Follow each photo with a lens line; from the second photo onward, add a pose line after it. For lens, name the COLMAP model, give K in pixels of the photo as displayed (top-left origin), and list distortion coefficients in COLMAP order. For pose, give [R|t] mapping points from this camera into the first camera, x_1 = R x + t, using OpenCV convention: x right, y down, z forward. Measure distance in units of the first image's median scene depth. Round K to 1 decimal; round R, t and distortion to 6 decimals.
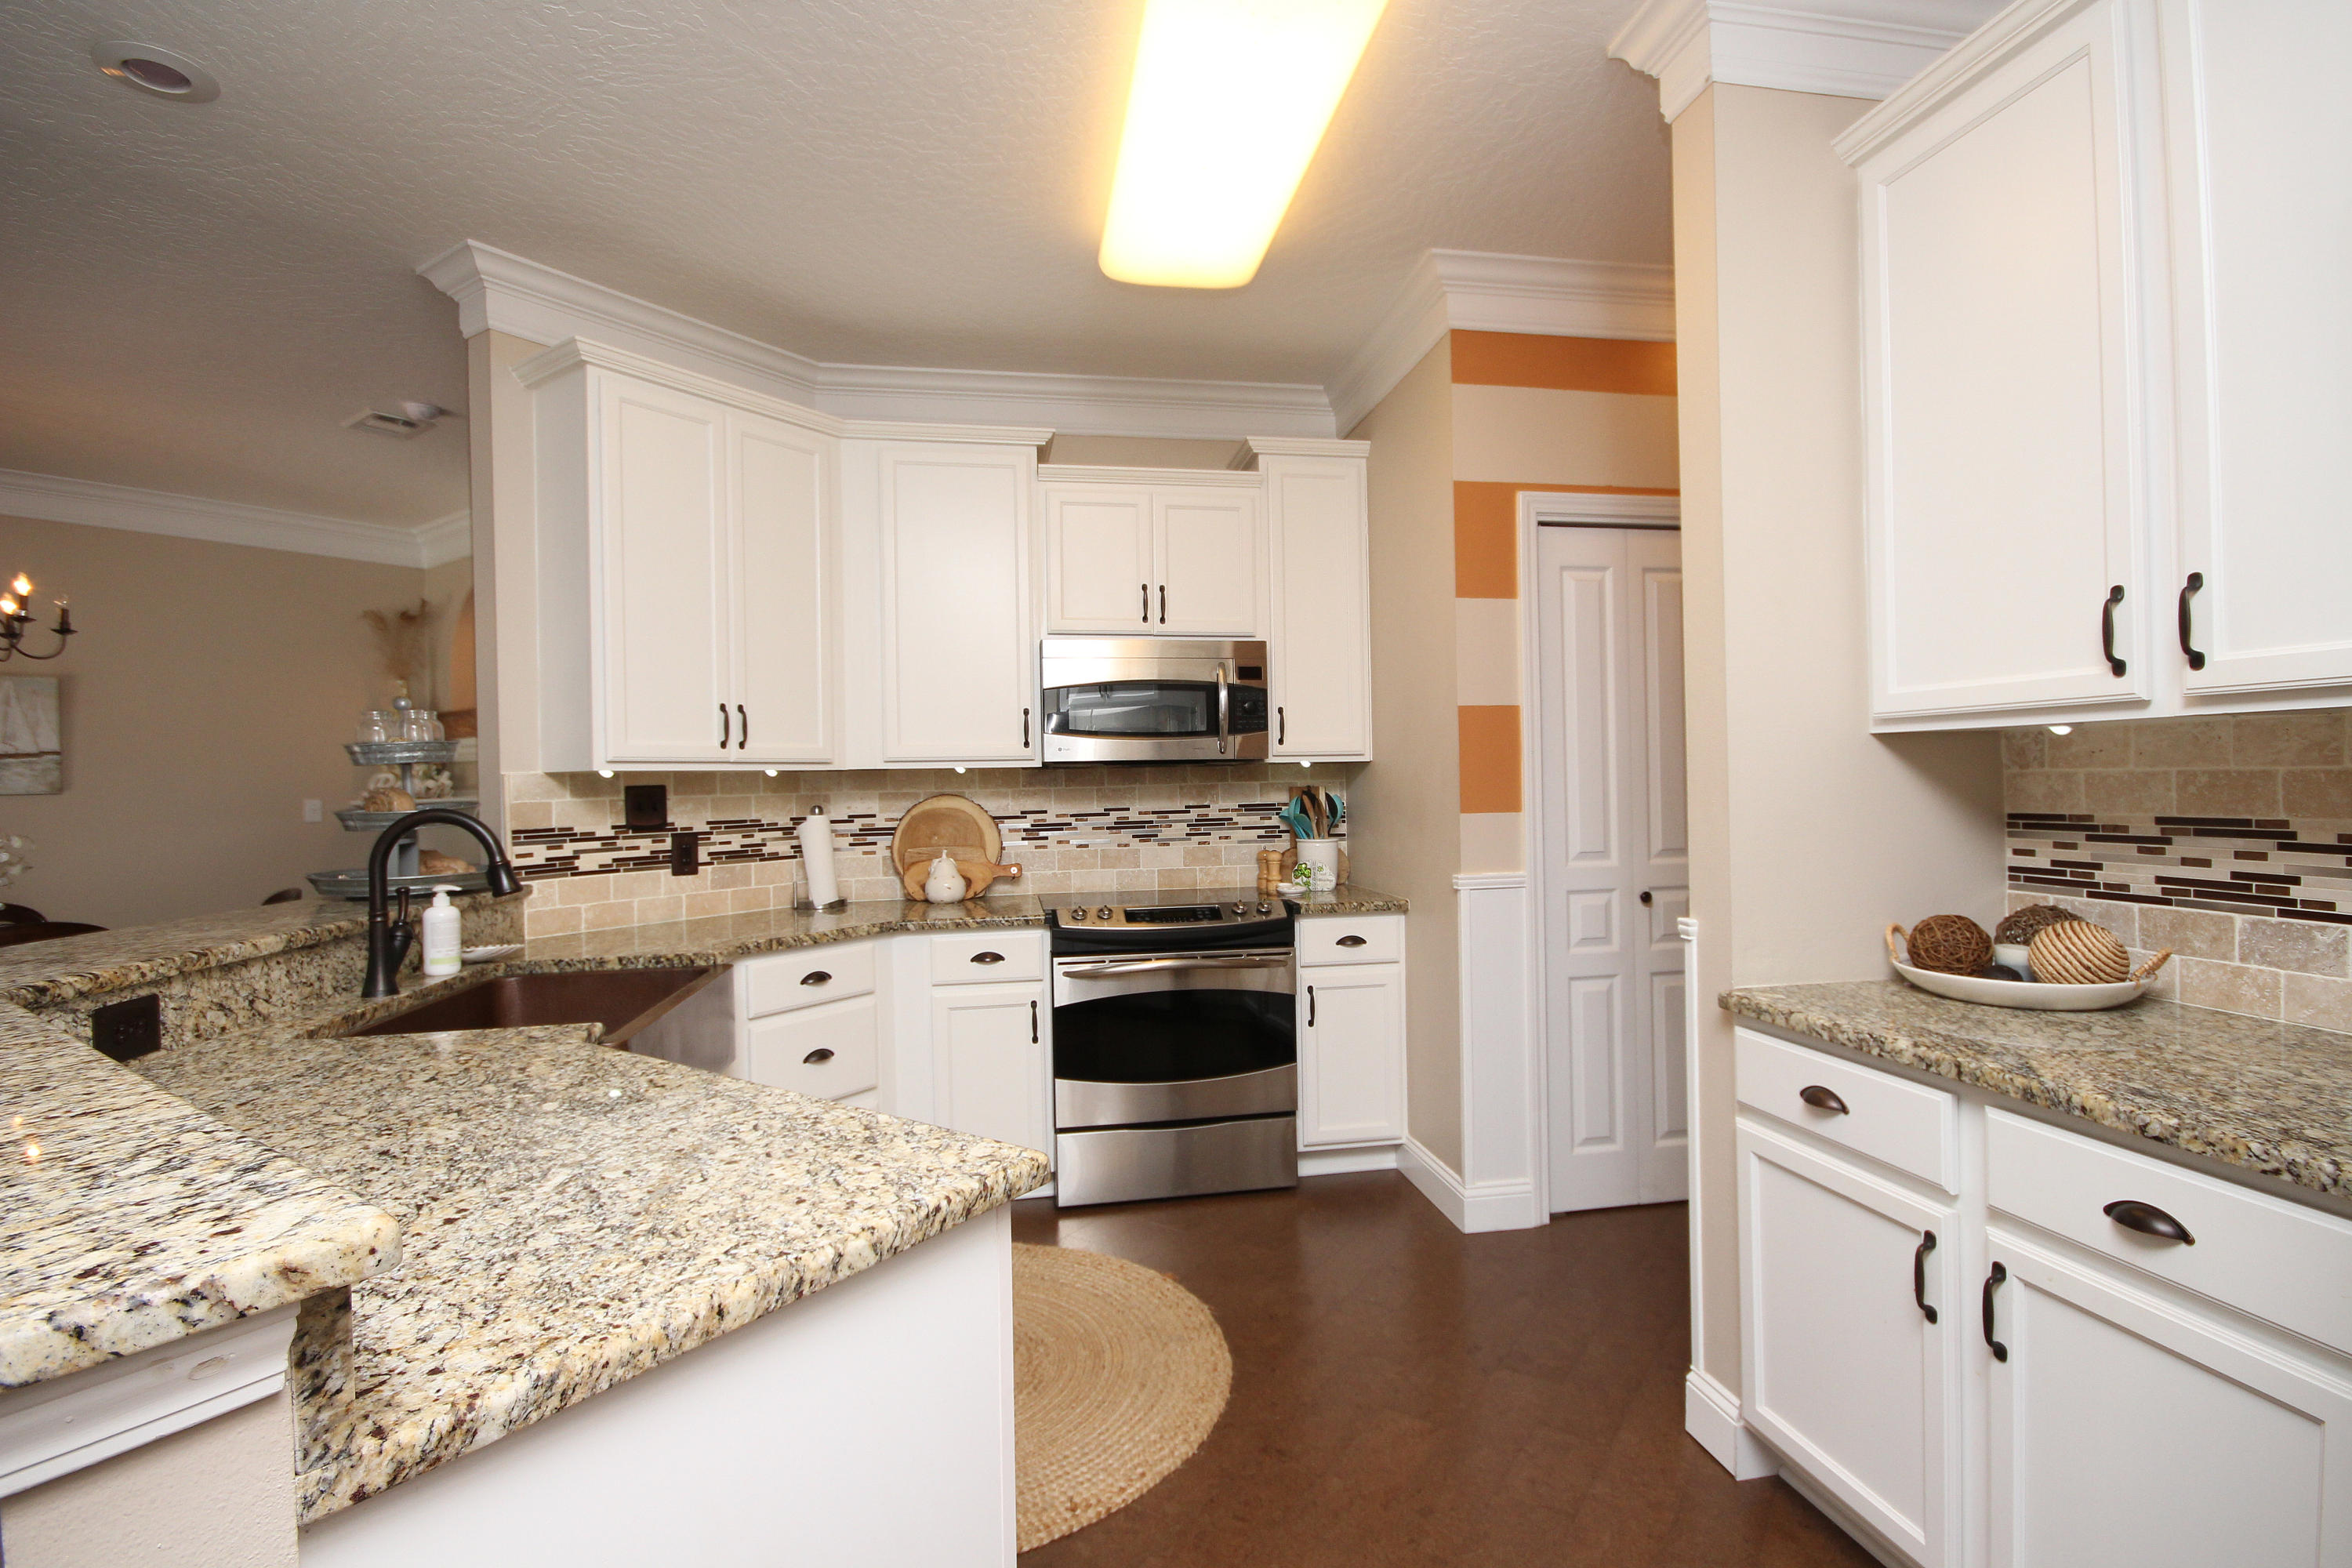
lens RADIAL K [[1091.2, 0, 1190.1], [0, 1091.2, 783.3], [0, 0, 1]] dist [-0.001728, -0.000911]
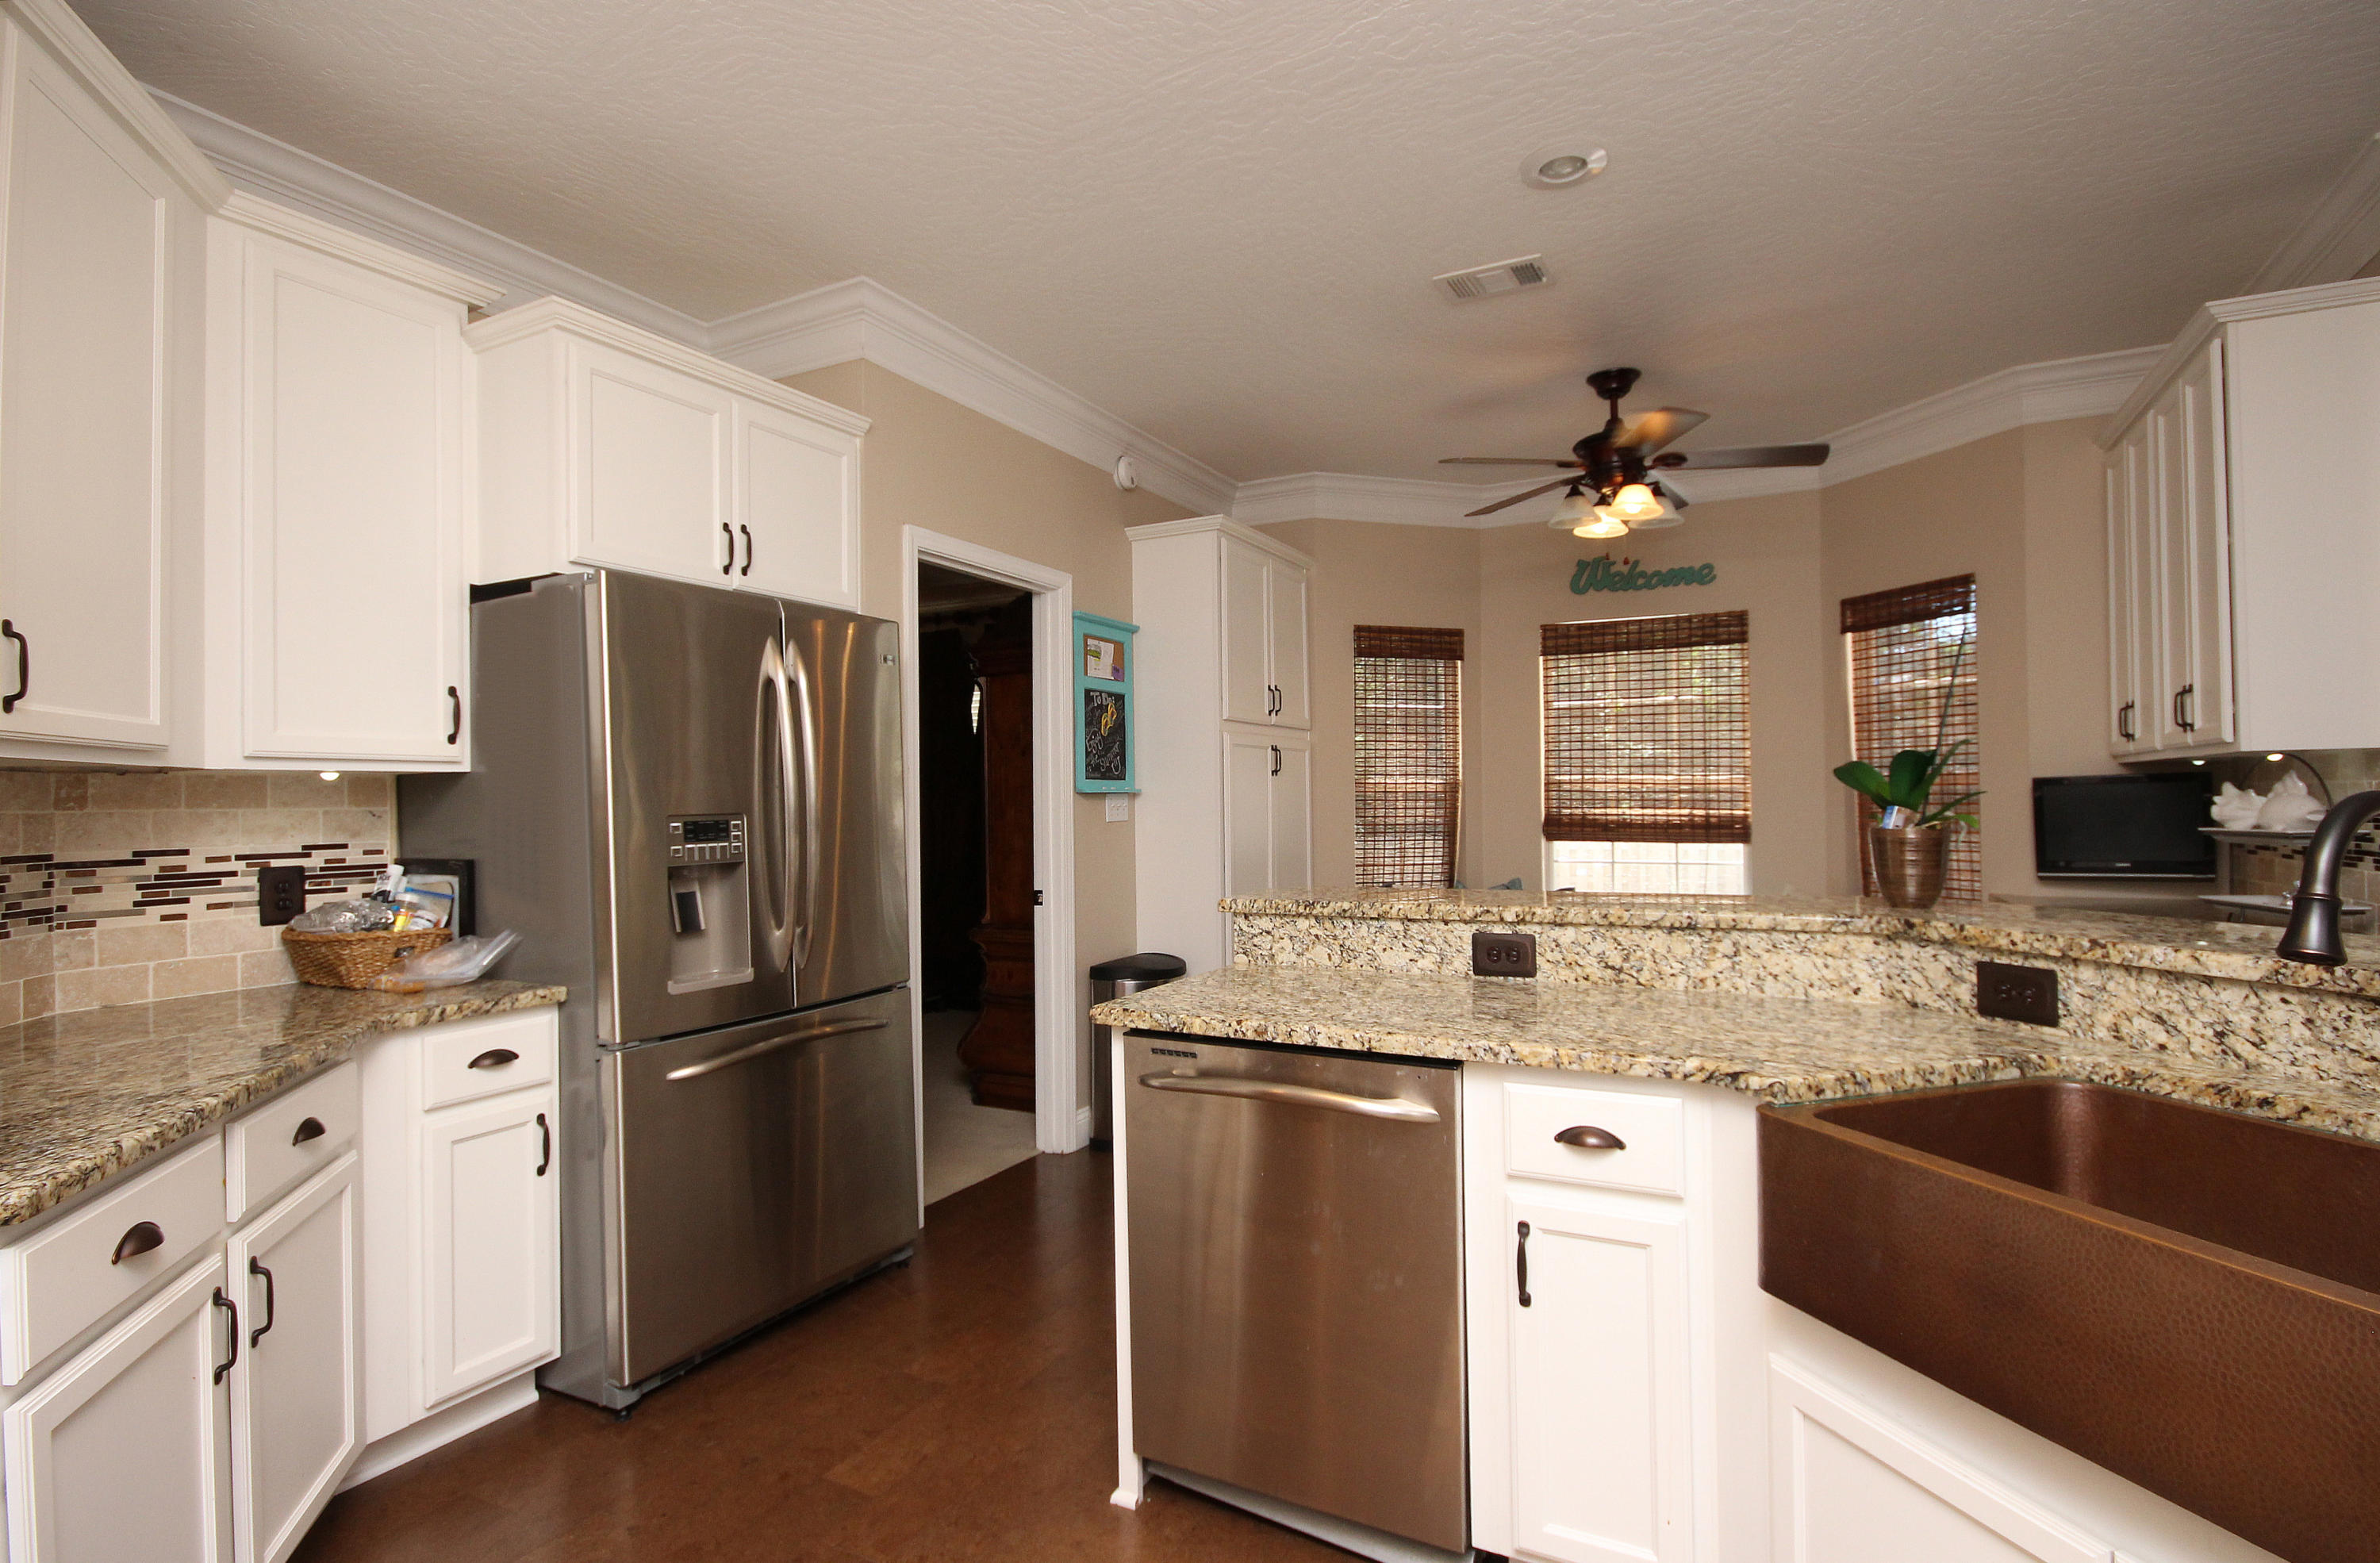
lens RADIAL K [[1152.7, 0, 1190.0], [0, 1152.7, 781.5], [0, 0, 1]] dist [0.001123, 0.000861]
pose [[-0.990531, 0.031230, -0.133690, -0.020683], [0.032729, 0.999423, -0.009028, 0.003140], [0.133331, -0.013318, -0.990982, 1.045082]]
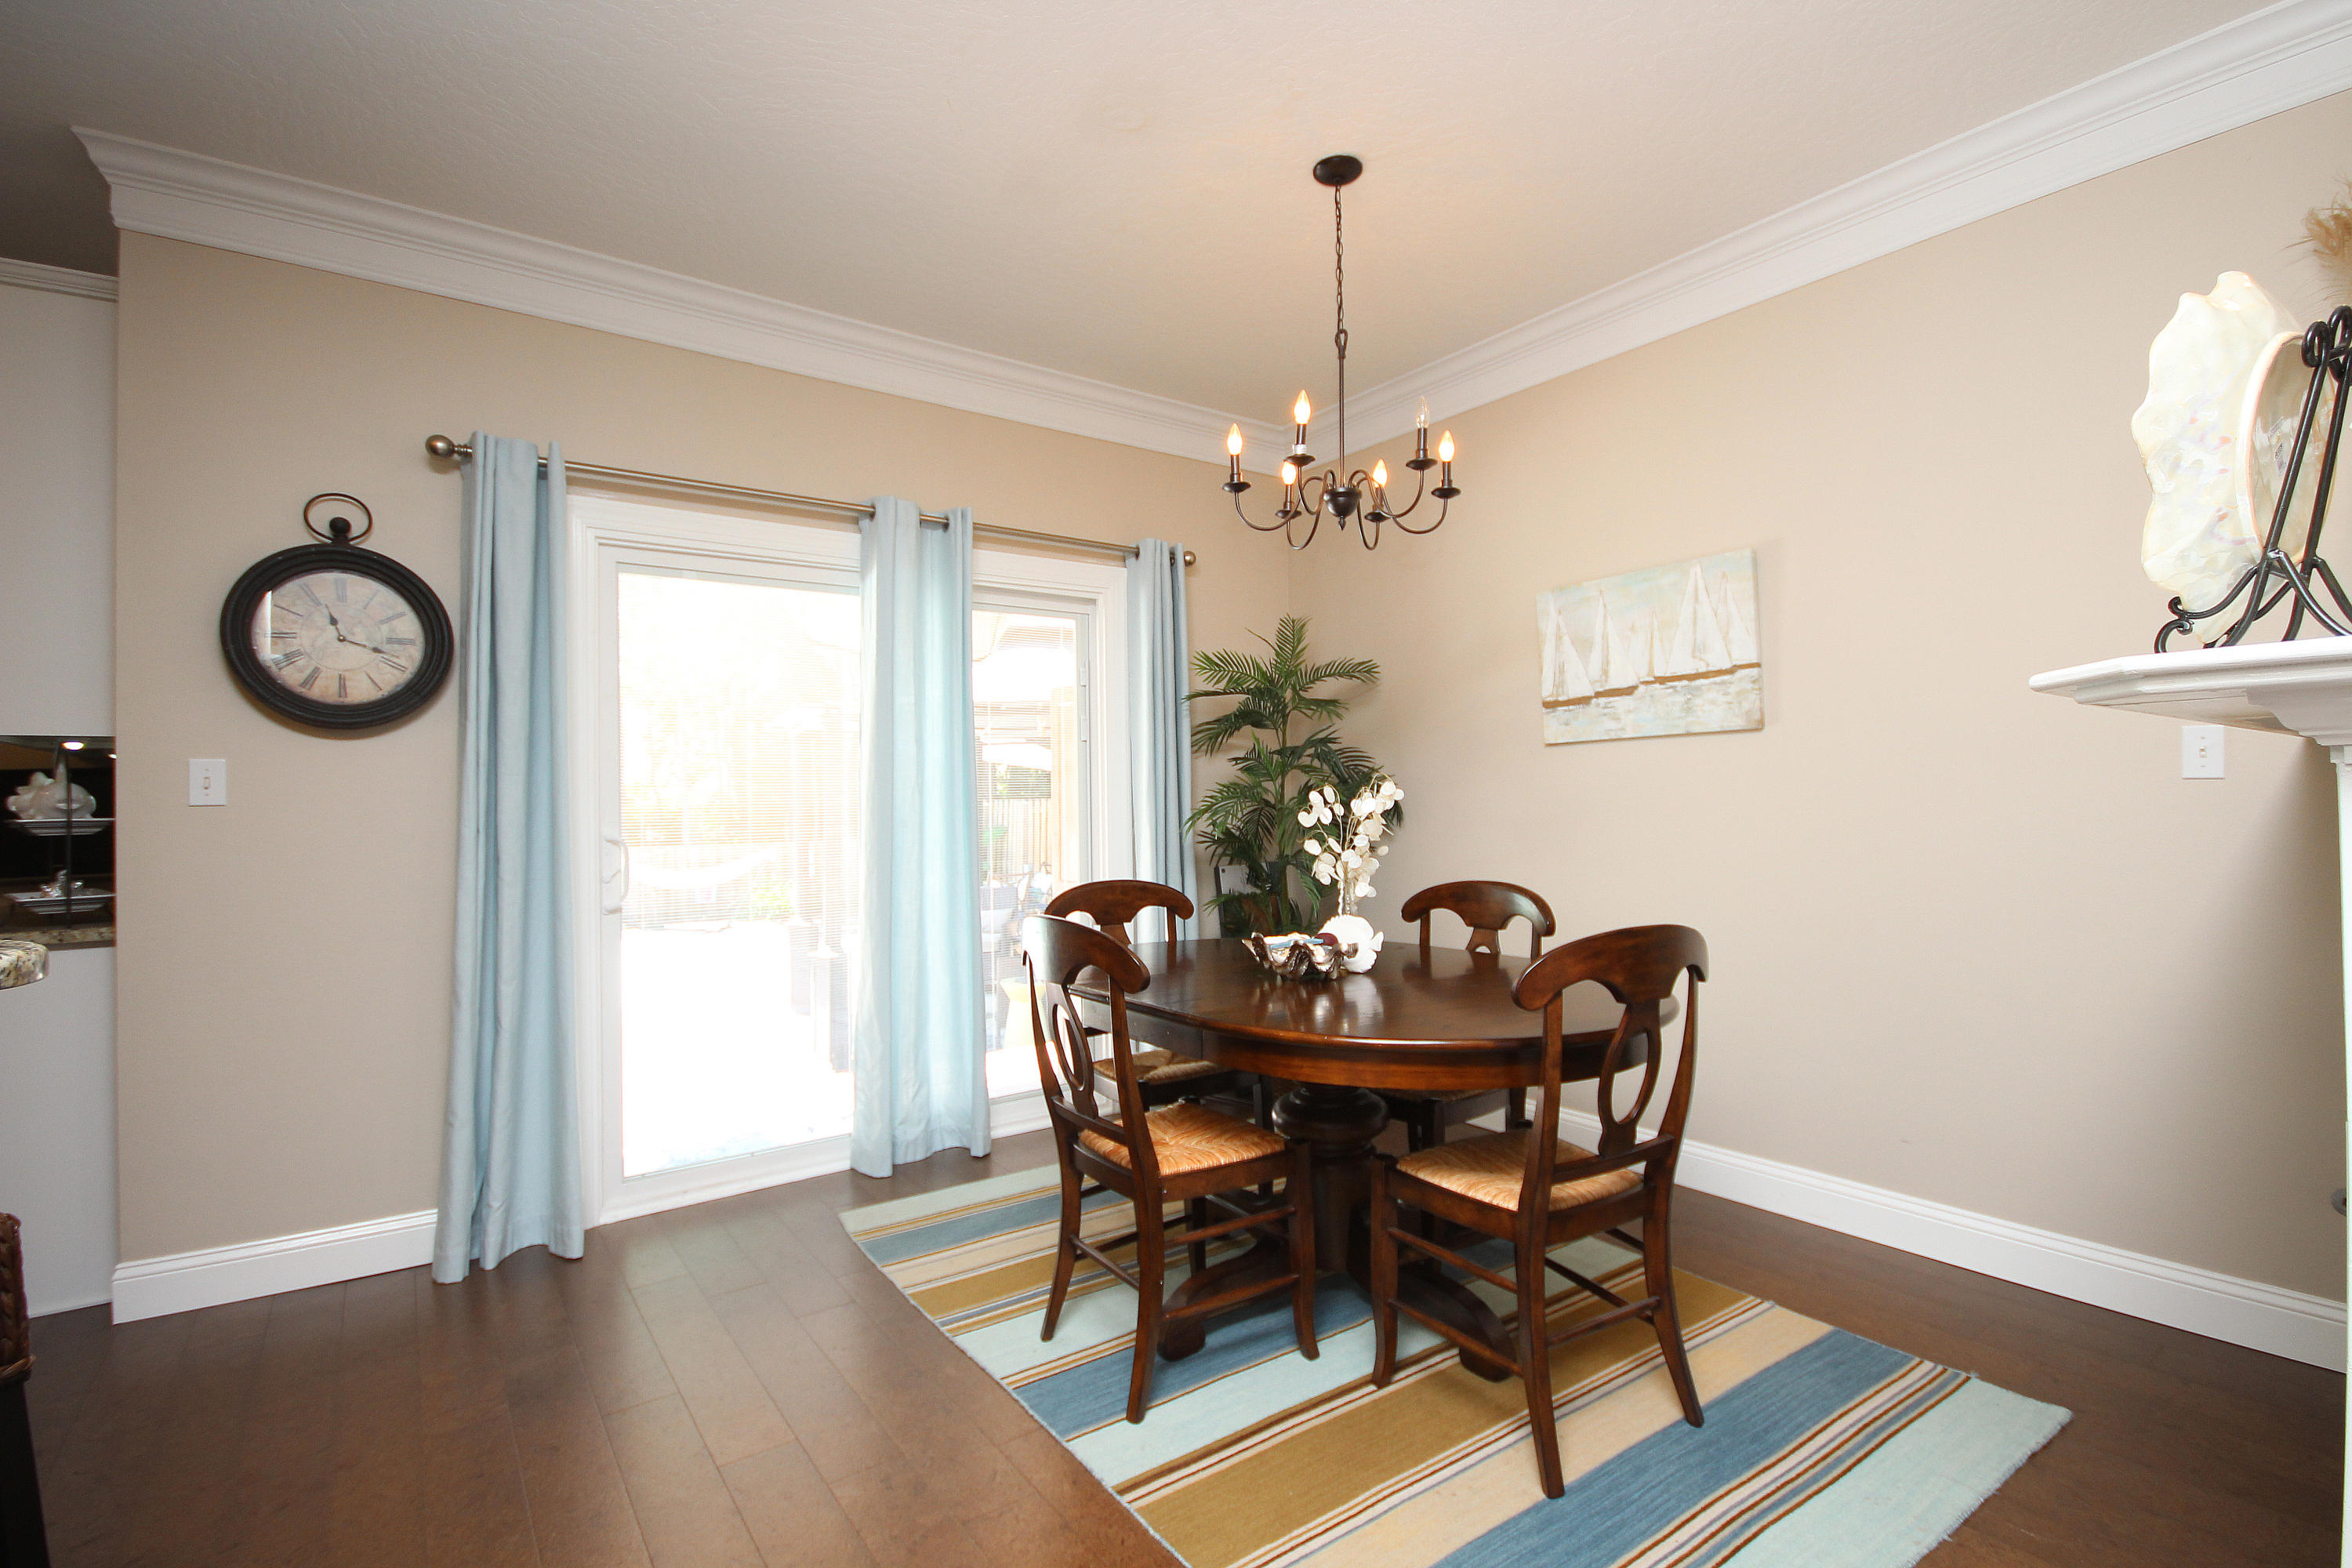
lens RADIAL K [[1089.8, 0, 1192.1], [0, 1089.8, 781.9], [0, 0, 1]] dist [0.001058, 0.000180]
pose [[-0.319727, 0.008490, -0.947472, -0.500262], [0.020660, 0.999785, 0.001987, 0.050455], [0.947284, -0.018940, -0.319834, 1.362481]]
